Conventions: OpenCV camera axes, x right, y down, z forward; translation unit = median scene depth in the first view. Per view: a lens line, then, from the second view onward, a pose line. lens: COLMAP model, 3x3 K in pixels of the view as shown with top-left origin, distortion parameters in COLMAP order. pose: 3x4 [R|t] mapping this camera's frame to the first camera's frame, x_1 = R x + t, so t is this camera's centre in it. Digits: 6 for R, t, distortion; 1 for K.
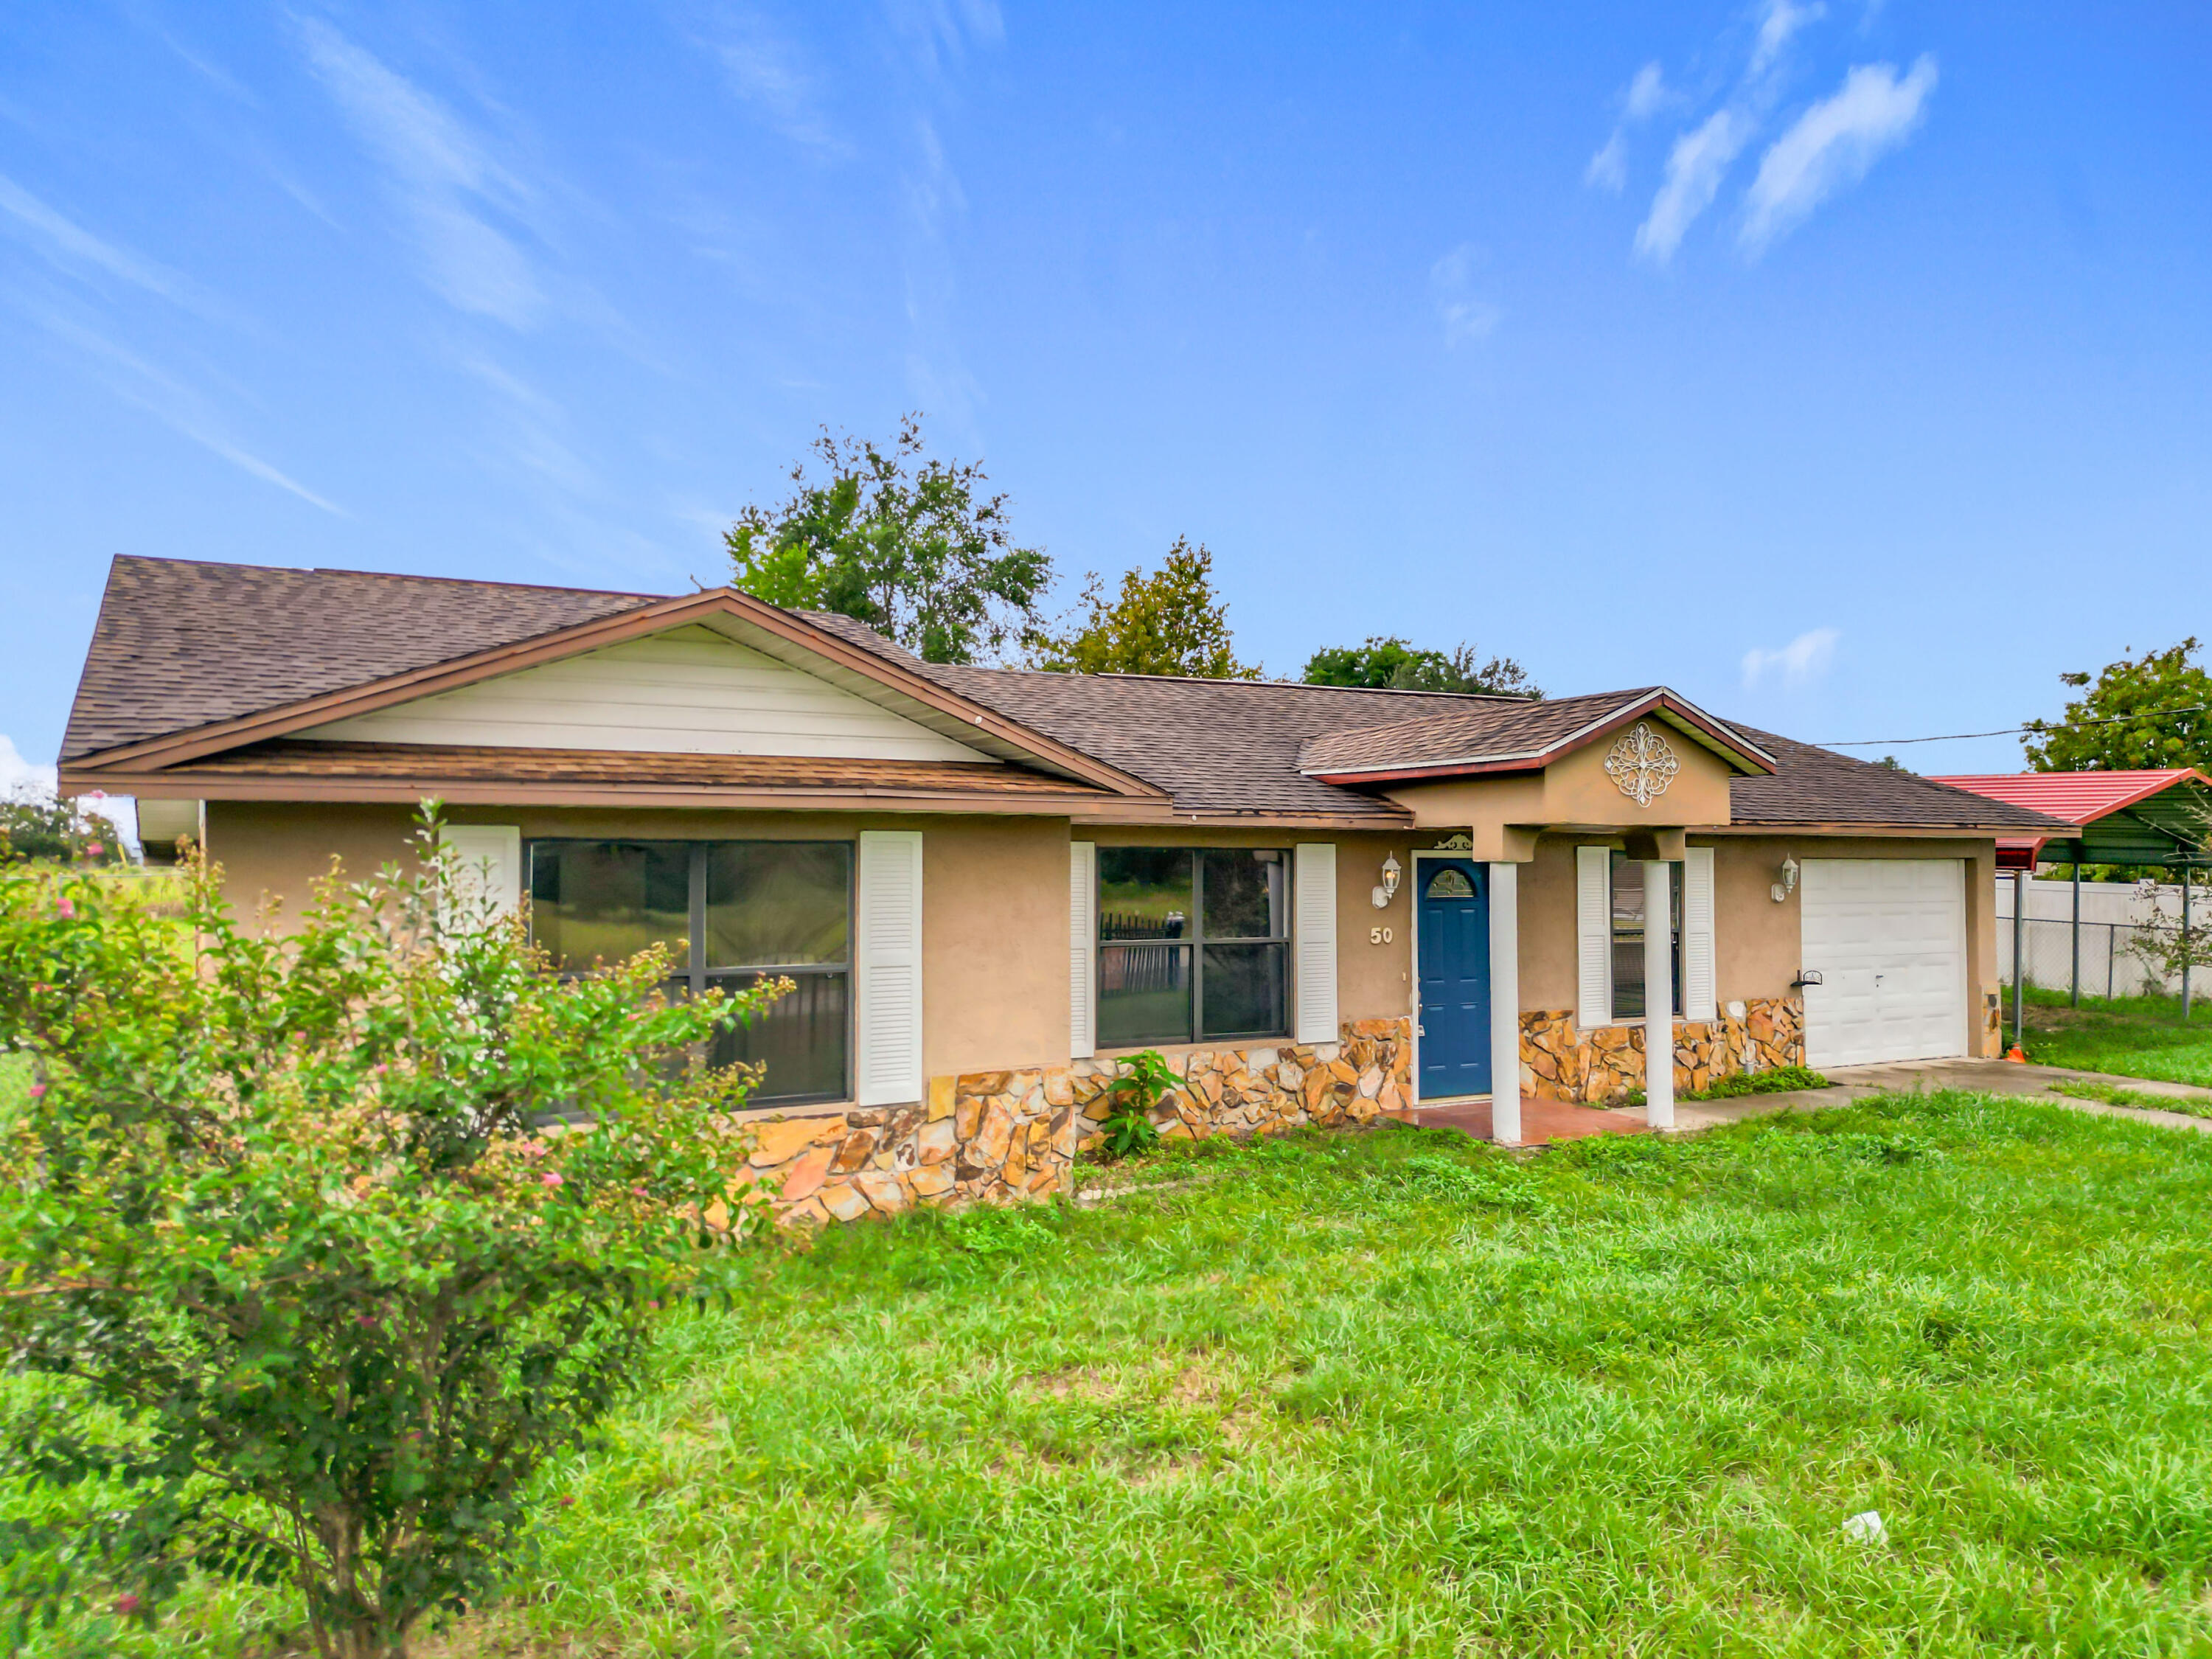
lens RADIAL K [[1628.0, 0, 1106.0], [0, 1628.0, 829.5], [0, 0, 1]] dist [0.106993, -0.146871]
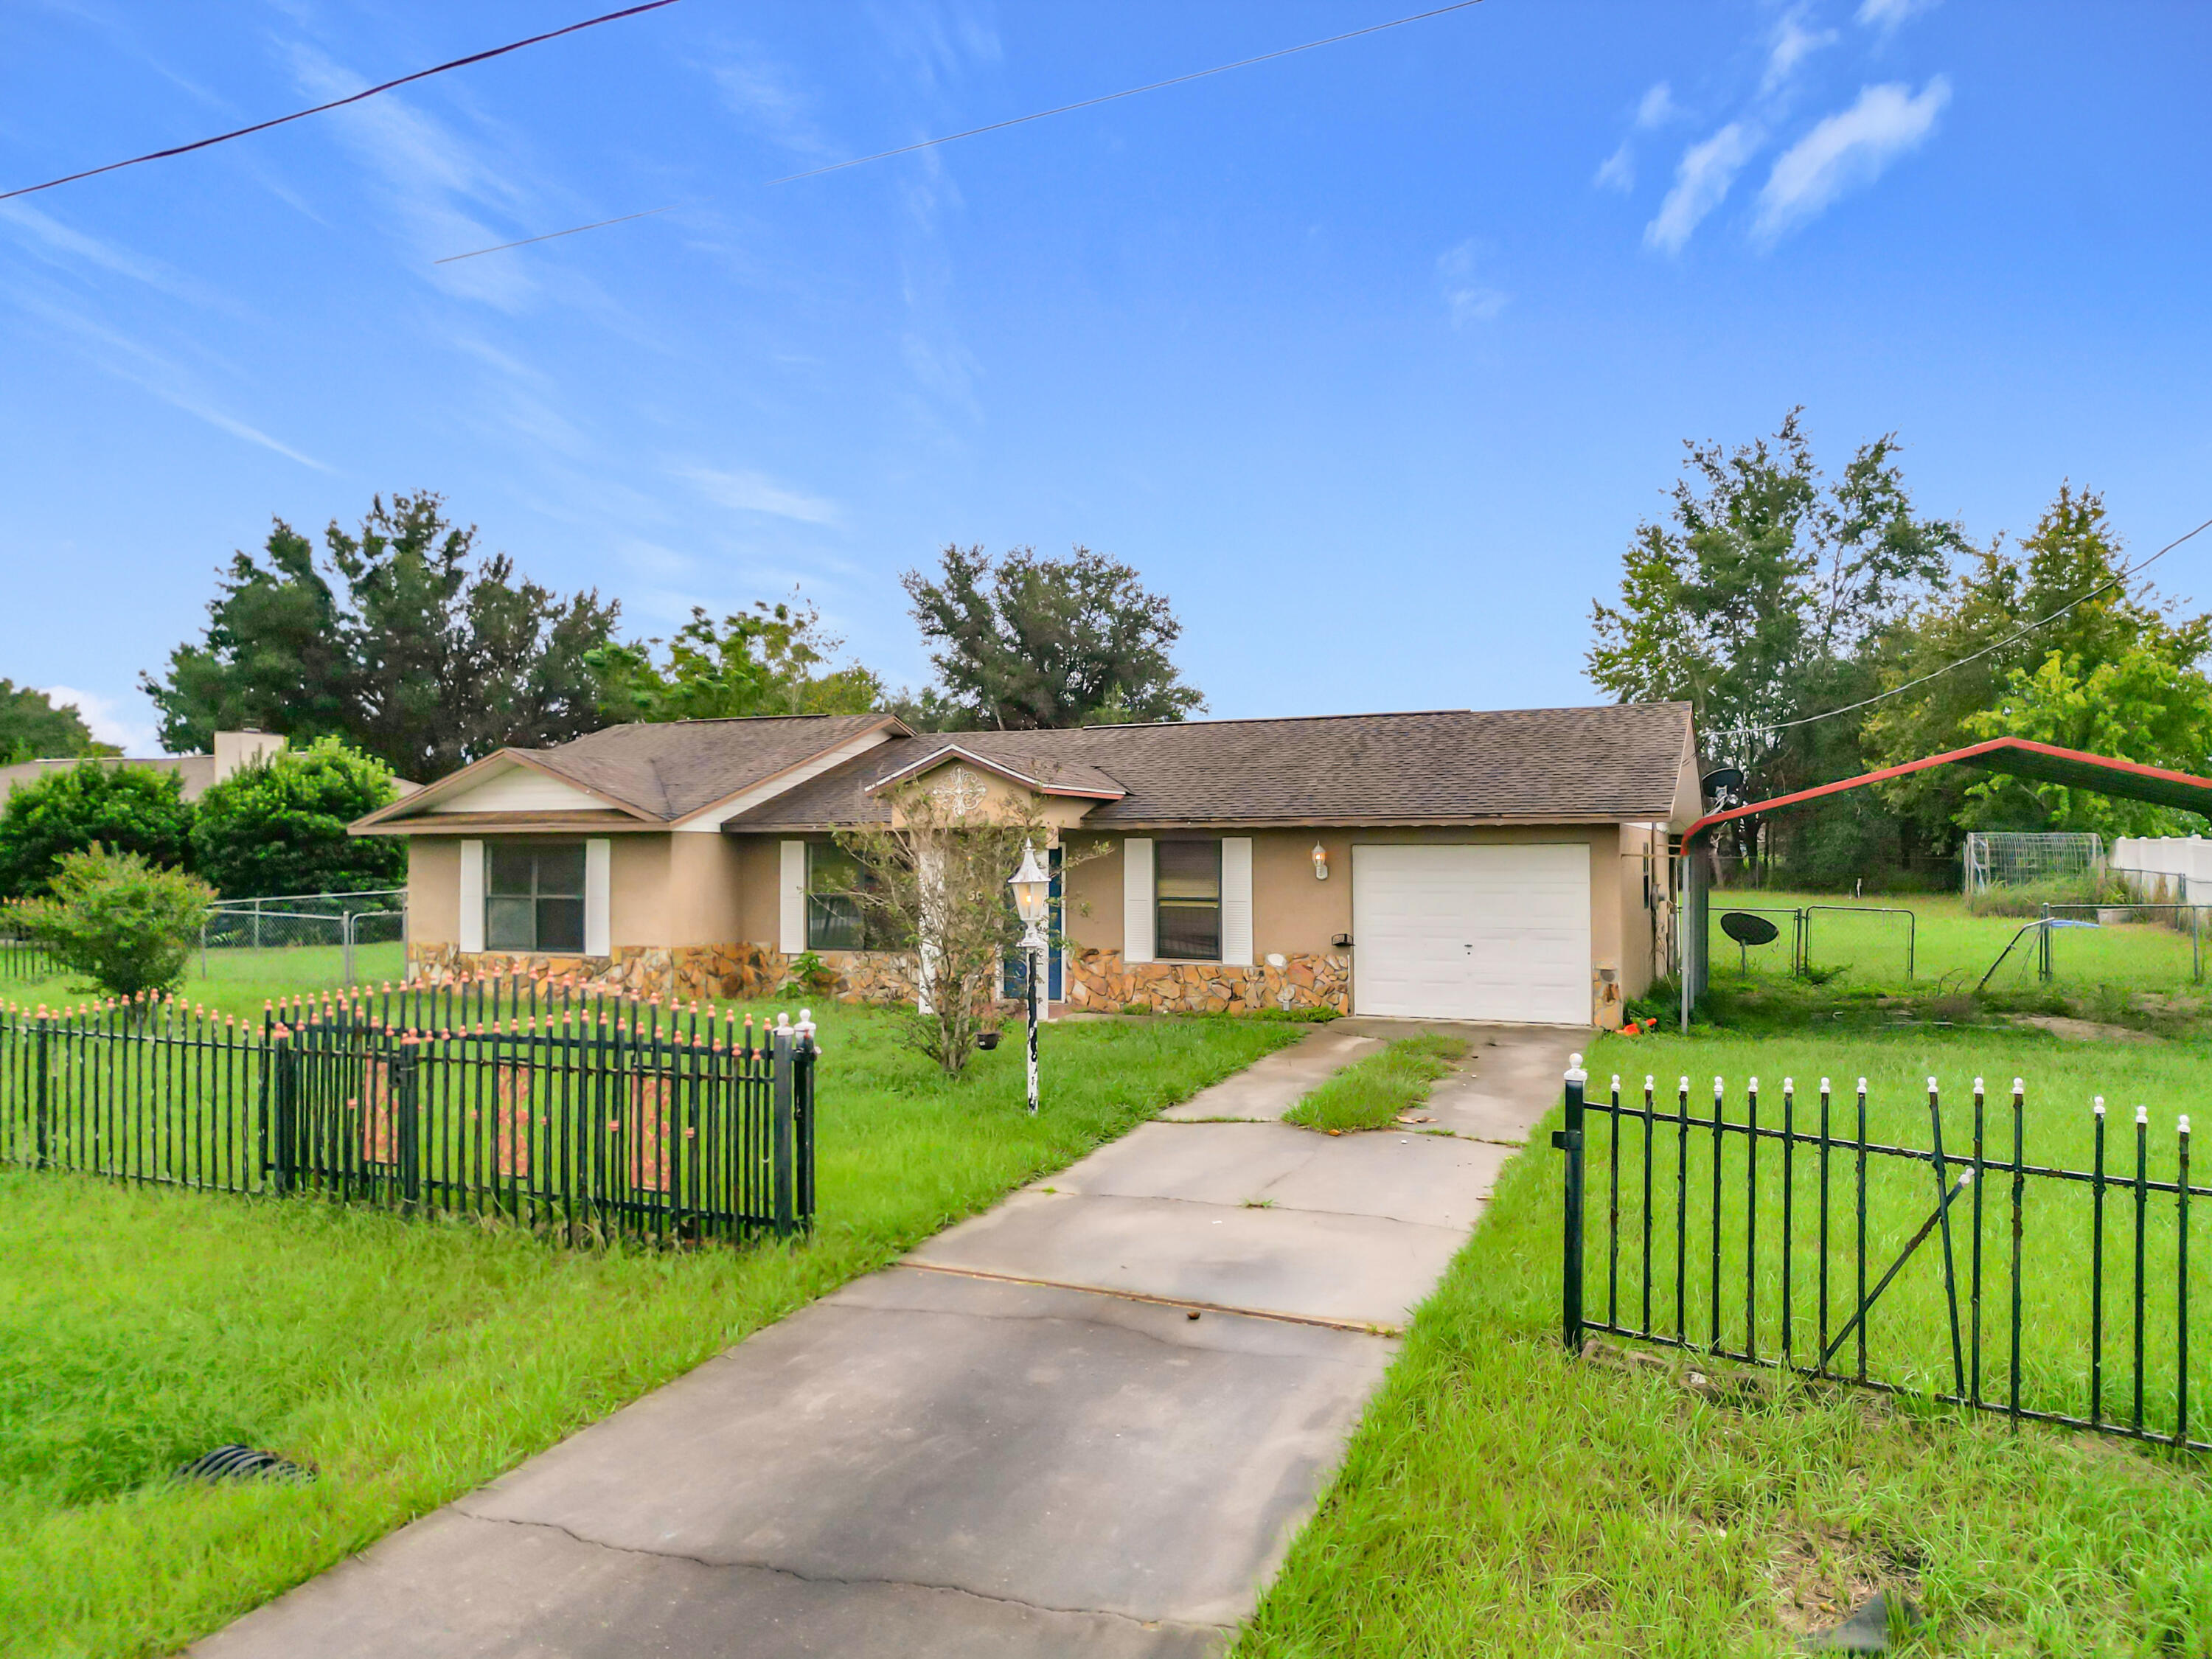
lens RADIAL K [[1545.1, 0, 1096.0], [0, 1545.1, 835.9], [0, 0, 1]] dist [0.098014, -0.120248]
pose [[0.593591, -0.009523, -0.804711, 1.576495], [0.023851, 0.999699, 0.005763, -0.000049], [0.804414, -0.022614, 0.593639, 0.188251]]
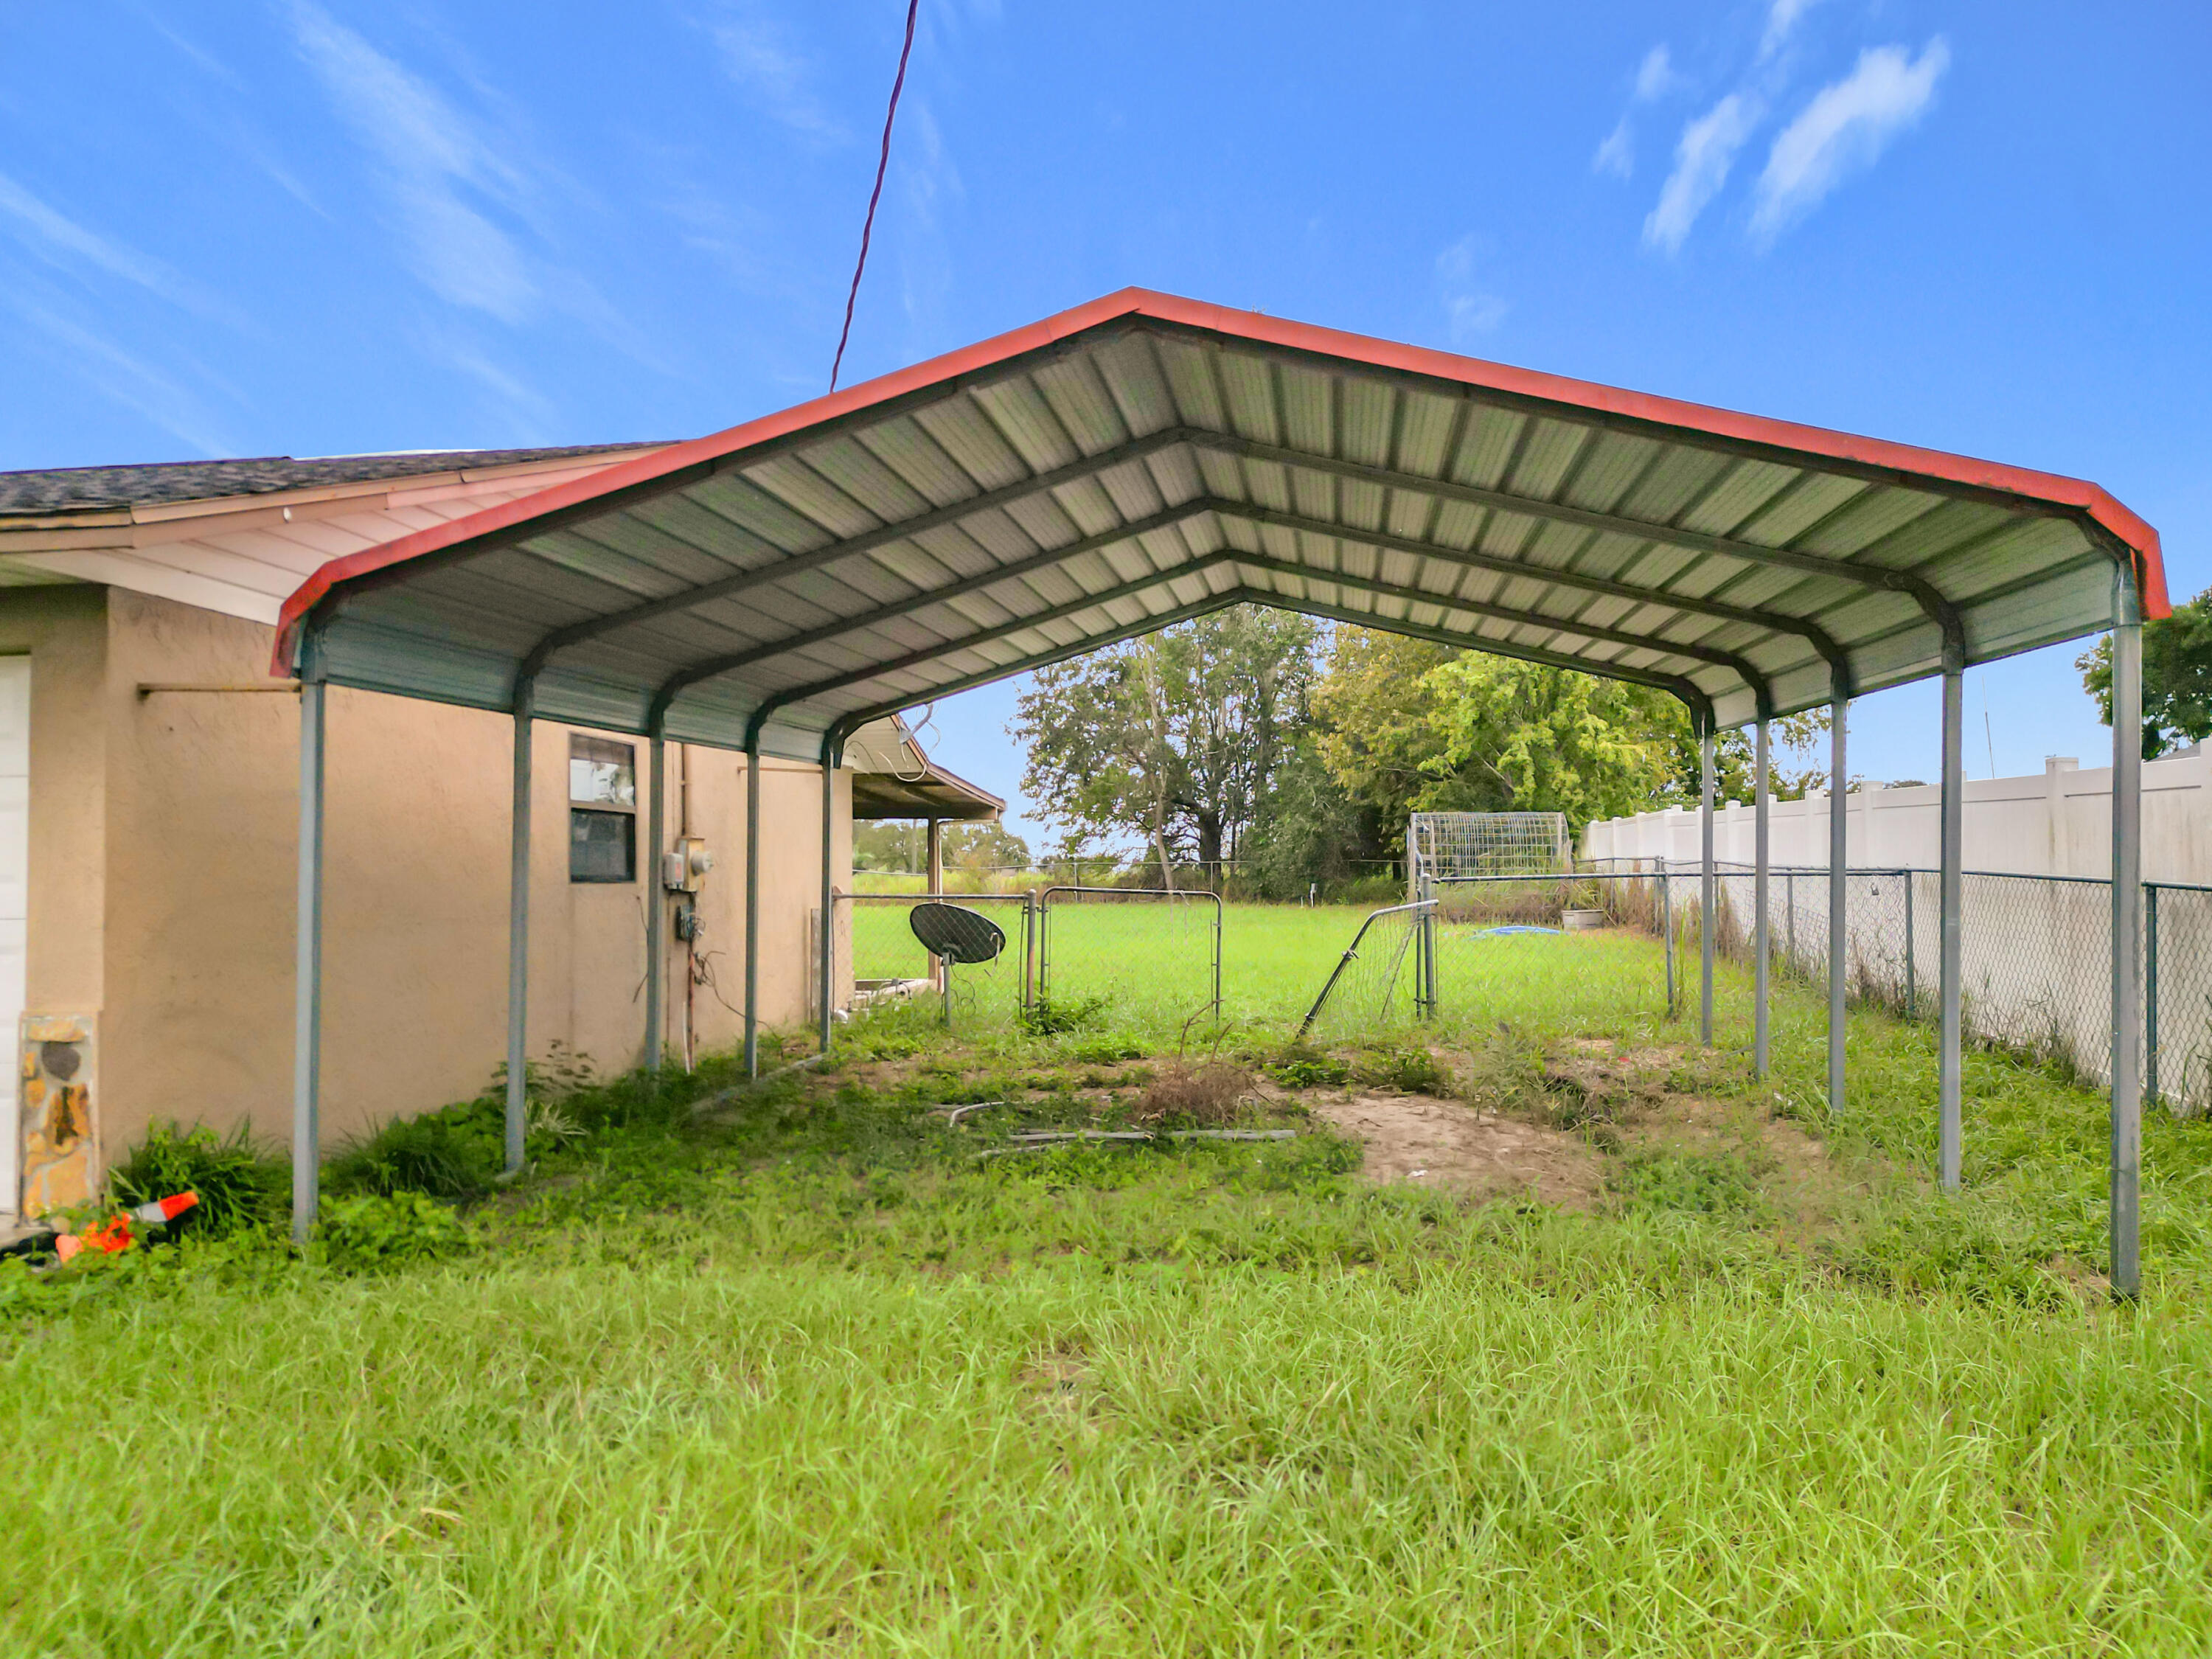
lens RADIAL K [[1601.2, 0, 1089.4], [0, 1601.2, 829.8], [0, 0, 1]] dist [0.080377, -0.105987]
pose [[0.777513, -0.028142, -0.628237, 1.246291], [0.026114, 0.999581, -0.012457, 0.090126], [0.628324, -0.006720, 0.777923, 1.197193]]
